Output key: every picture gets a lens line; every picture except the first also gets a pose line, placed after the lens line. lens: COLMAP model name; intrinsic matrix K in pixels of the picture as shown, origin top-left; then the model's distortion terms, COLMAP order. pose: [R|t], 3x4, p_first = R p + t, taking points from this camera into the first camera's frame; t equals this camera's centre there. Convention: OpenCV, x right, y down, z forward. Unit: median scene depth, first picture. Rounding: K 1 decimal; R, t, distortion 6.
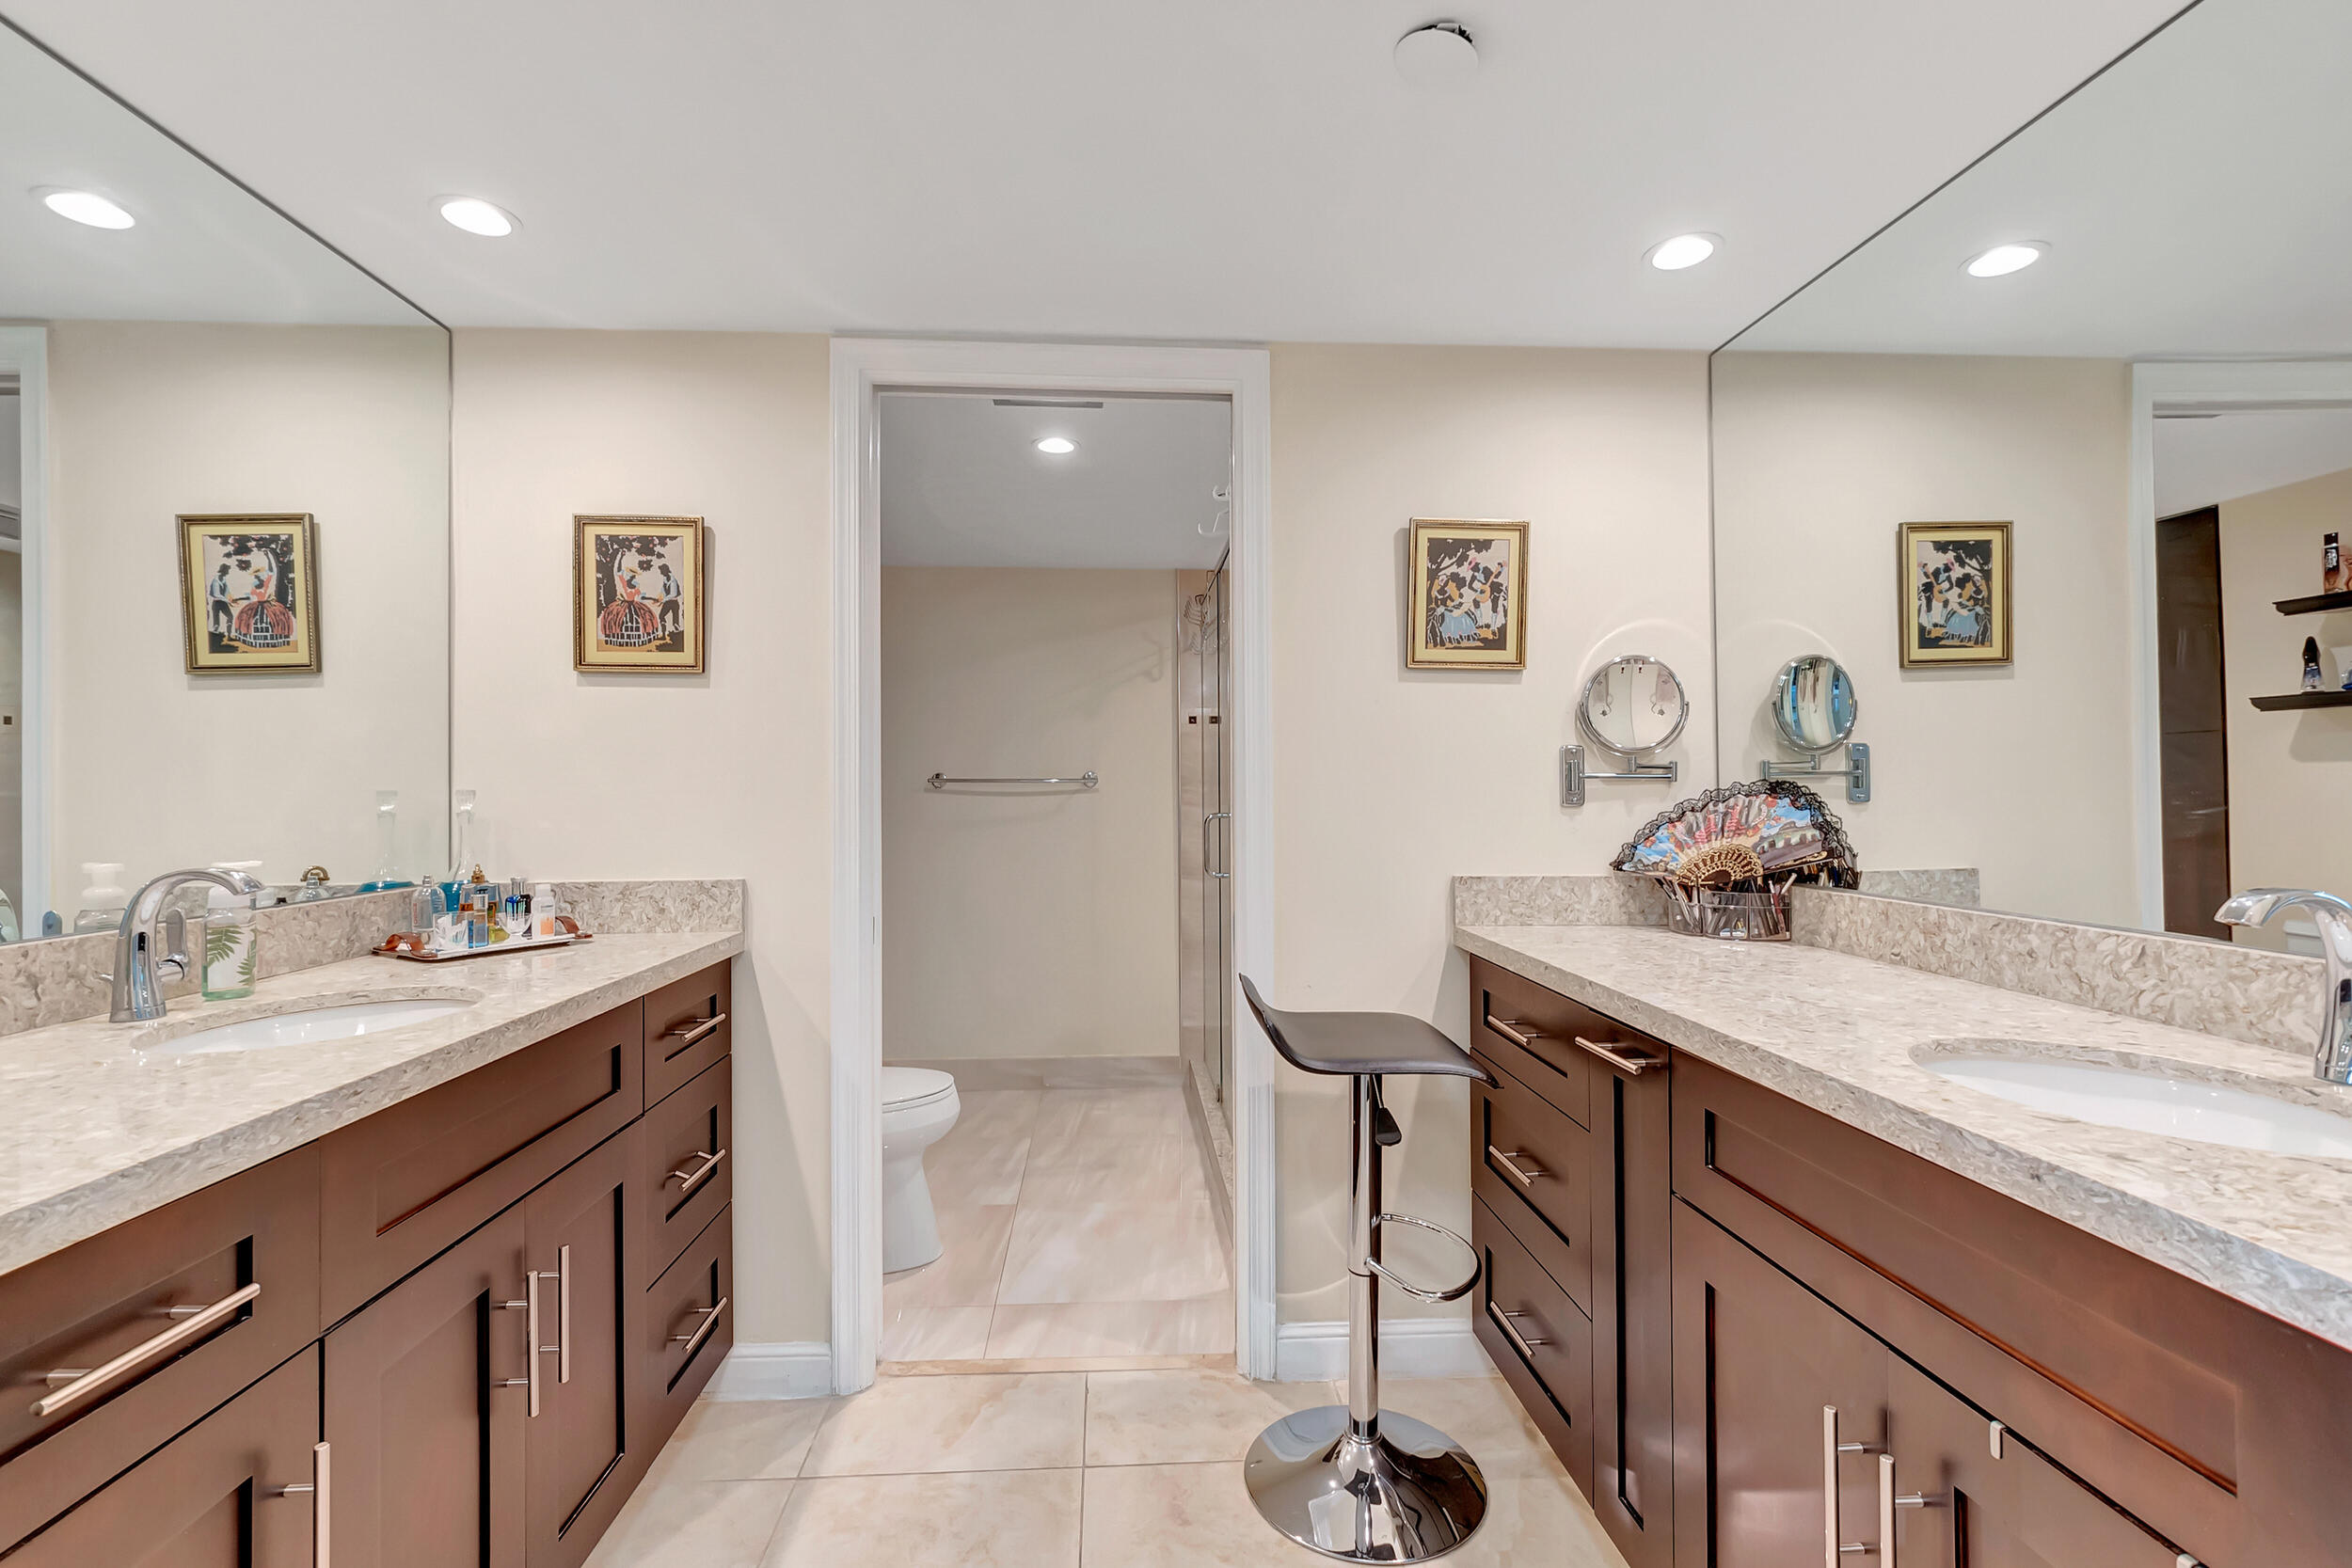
lens RADIAL K [[1048.0, 0, 1167.3], [0, 1048.0, 784.9], [0, 0, 1]] dist [0.001379, 0.000126]
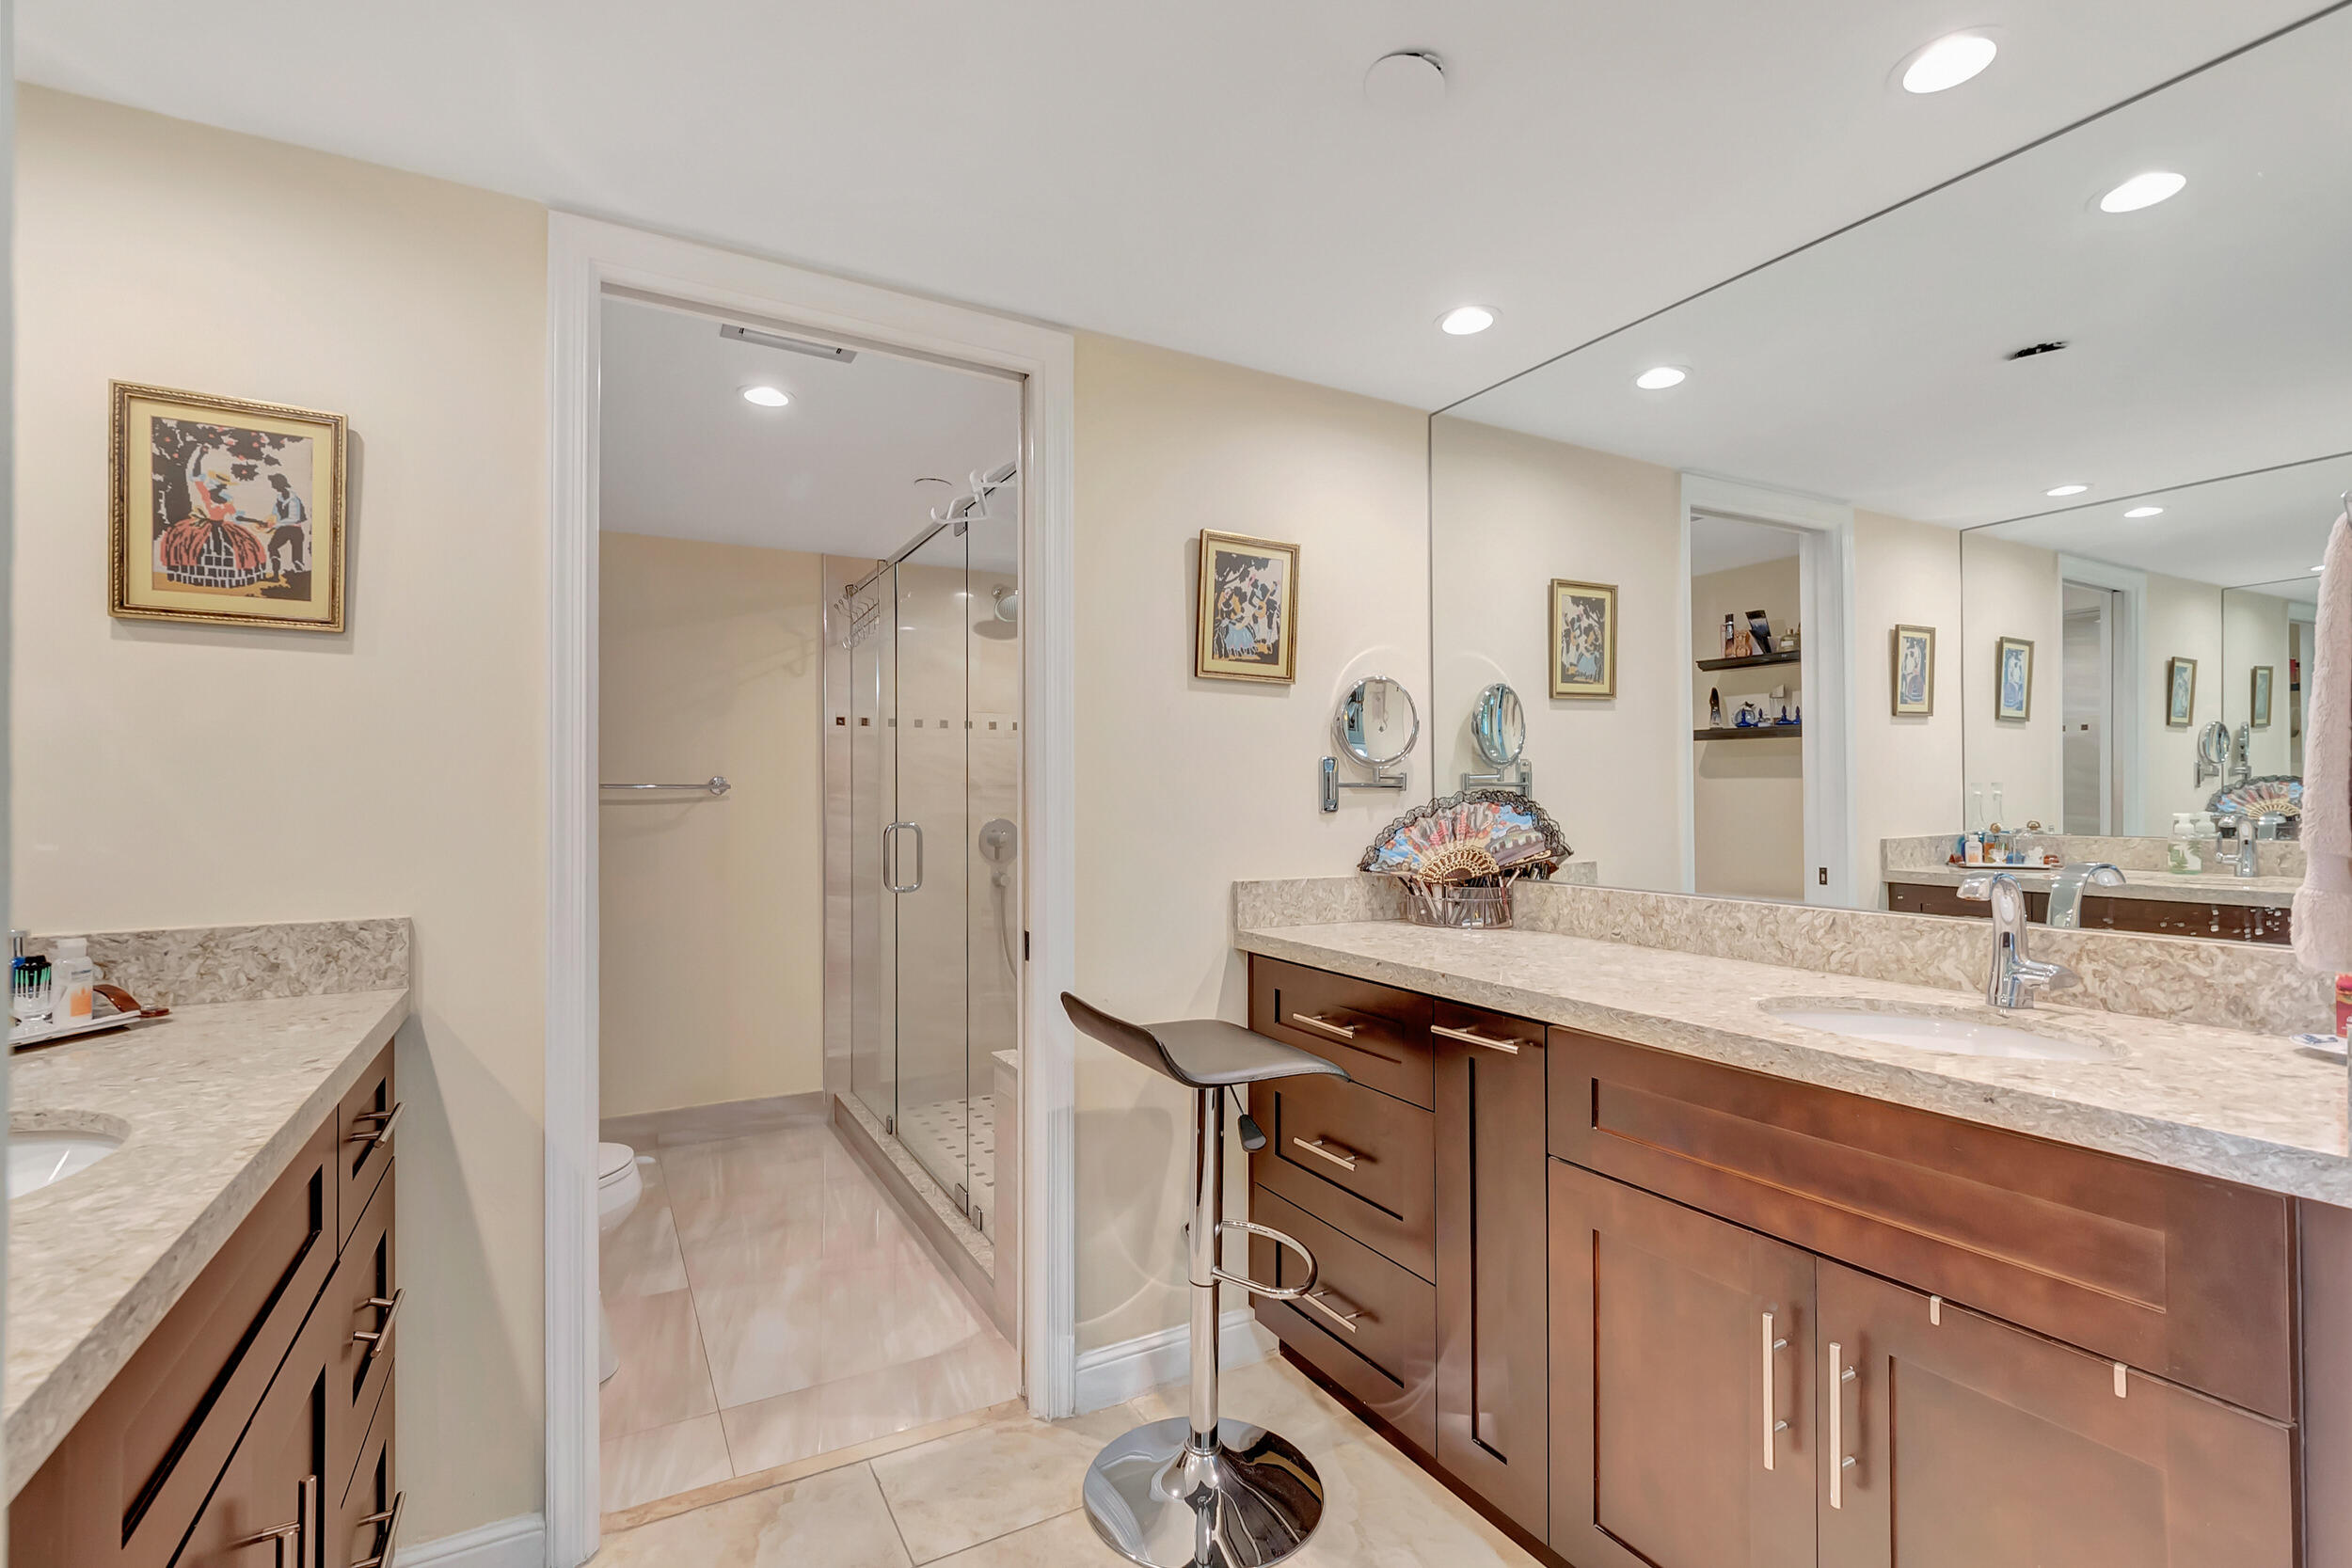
lens RADIAL K [[1054.1, 0, 1147.5], [0, 1054.1, 793.3], [0, 0, 1]] dist [0.007585, -0.001404]
pose [[0.900336, 0.003922, 0.435178, -0.263357], [-0.005020, 0.999986, 0.001374, -0.000586], [-0.435166, -0.003421, 0.900343, 0.107146]]
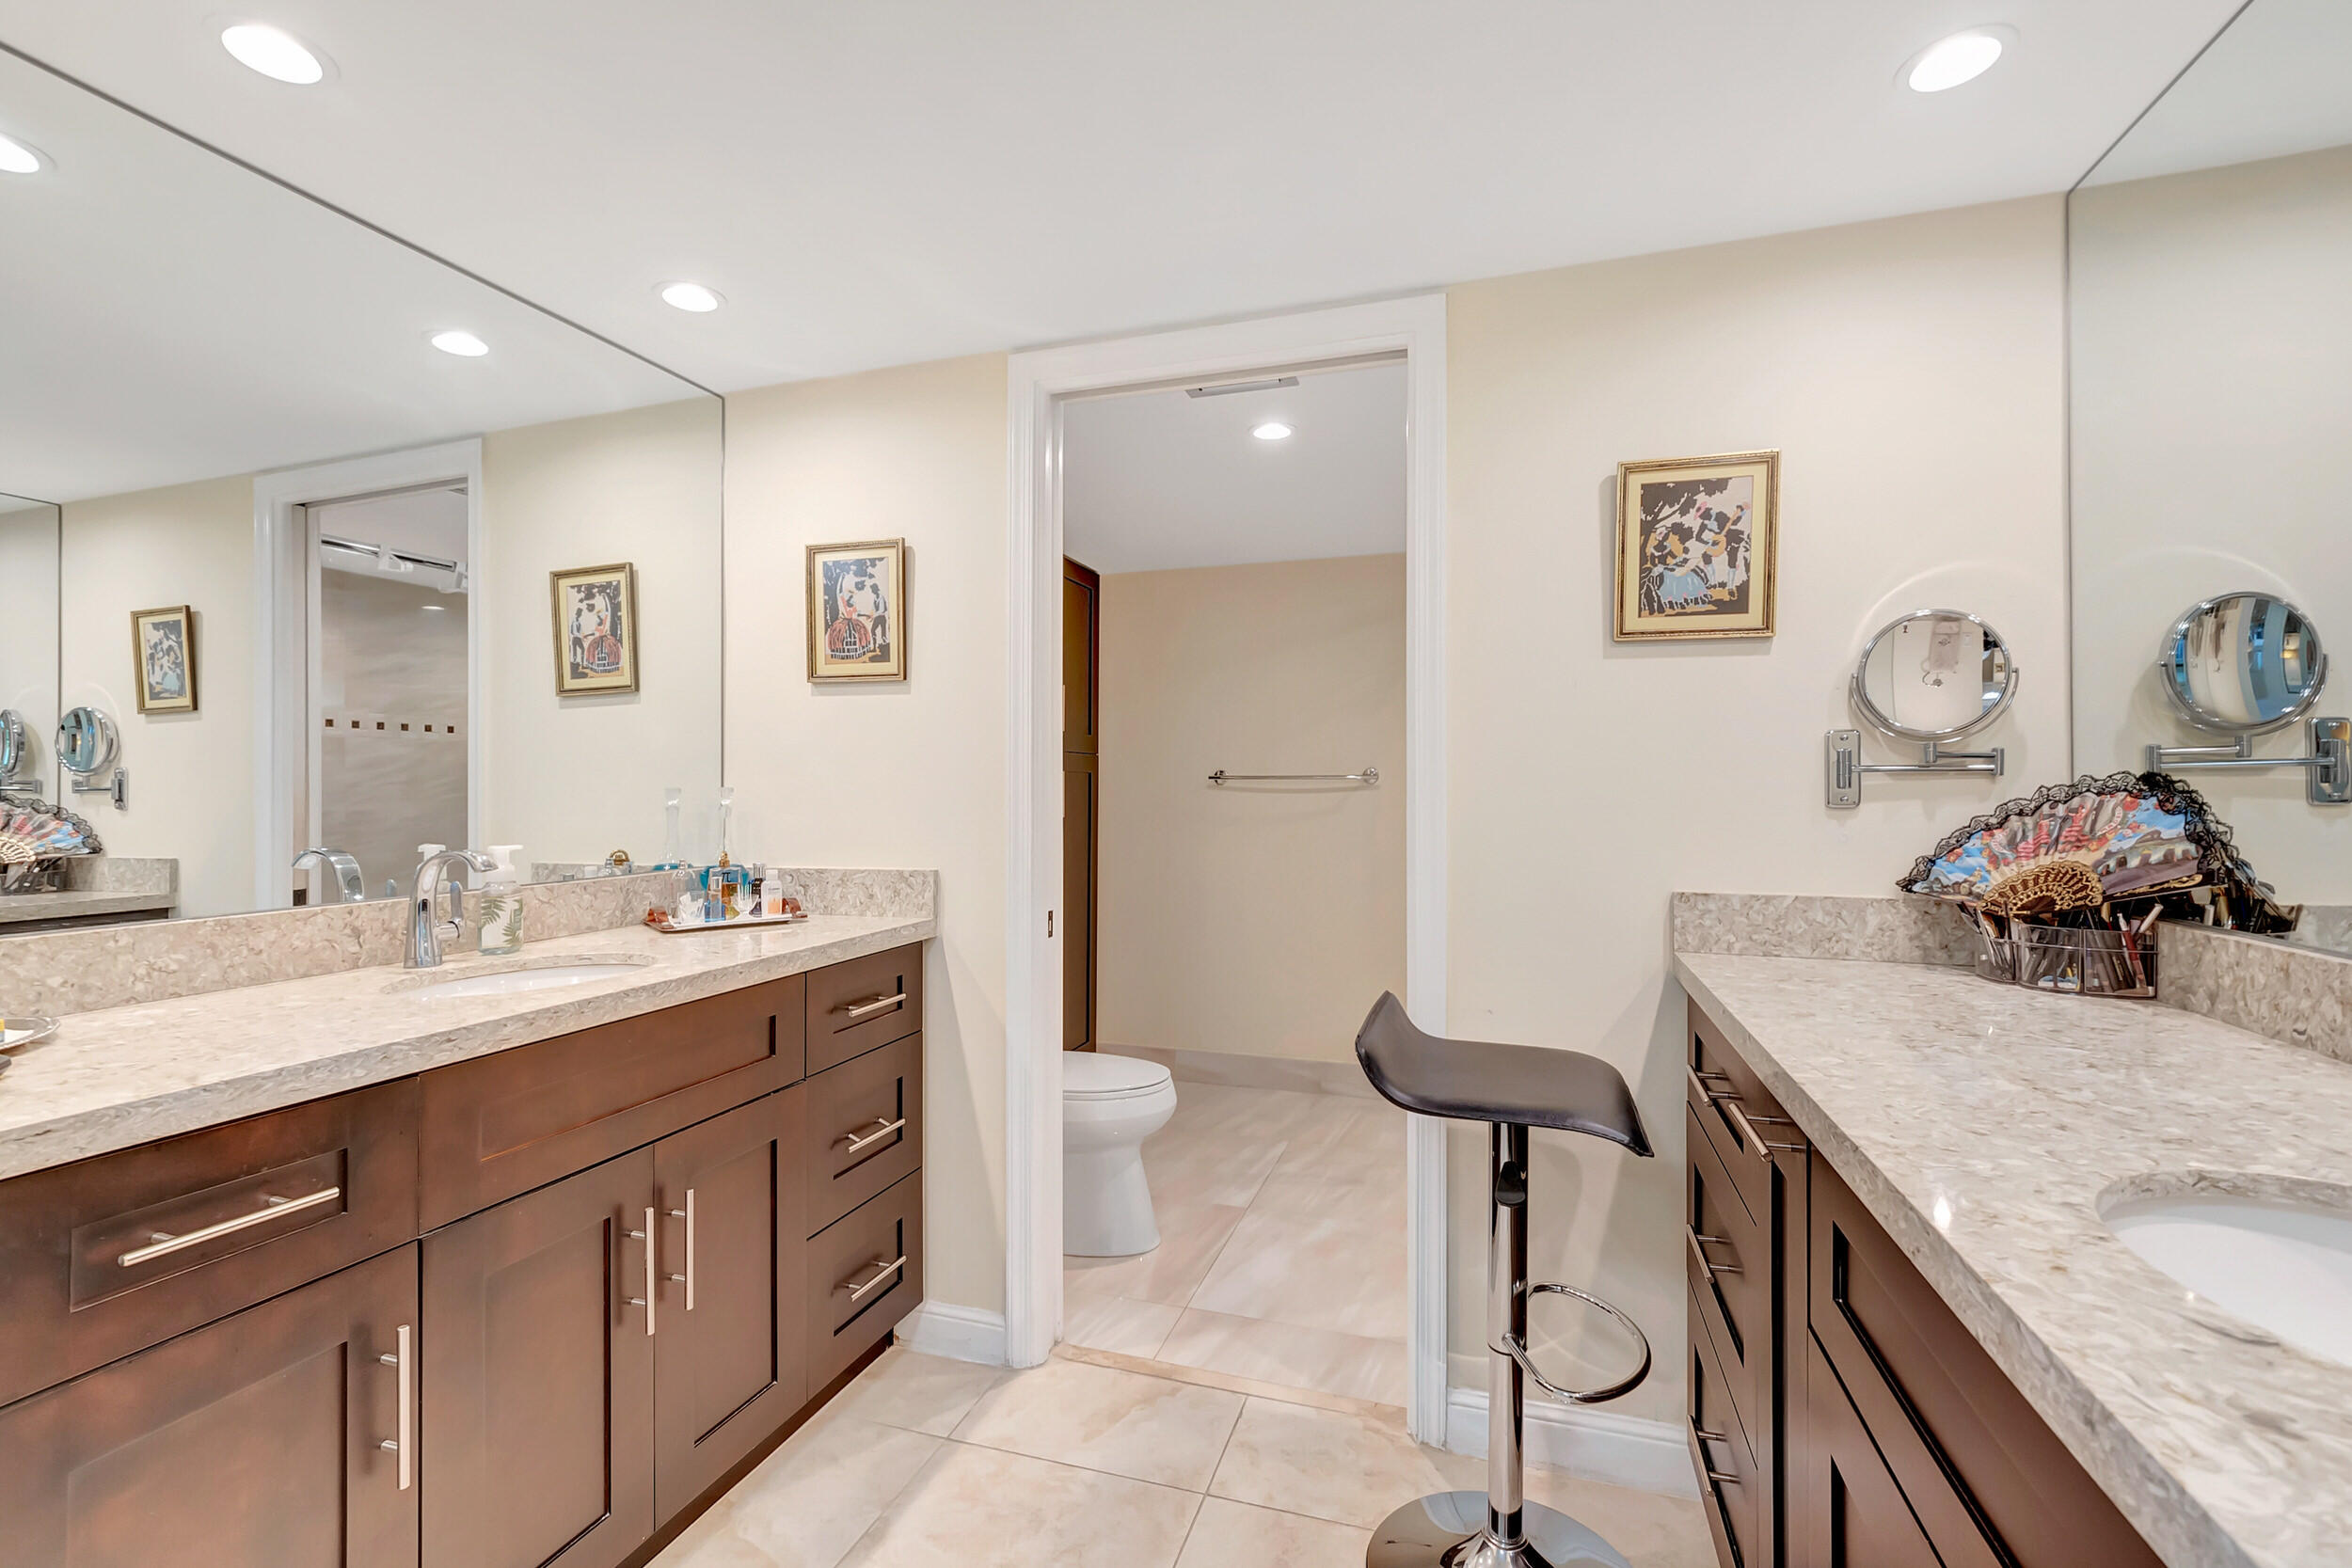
lens RADIAL K [[1040.7, 0, 1176.0], [0, 1040.7, 784.0], [0, 0, 1]] dist [0.000616, -0.000695]
pose [[0.930003, -0.002271, -0.367546, 0.218041], [0.003168, 0.999993, 0.001836, 0.000001], [0.367539, -0.002872, 0.930004, 0.096162]]
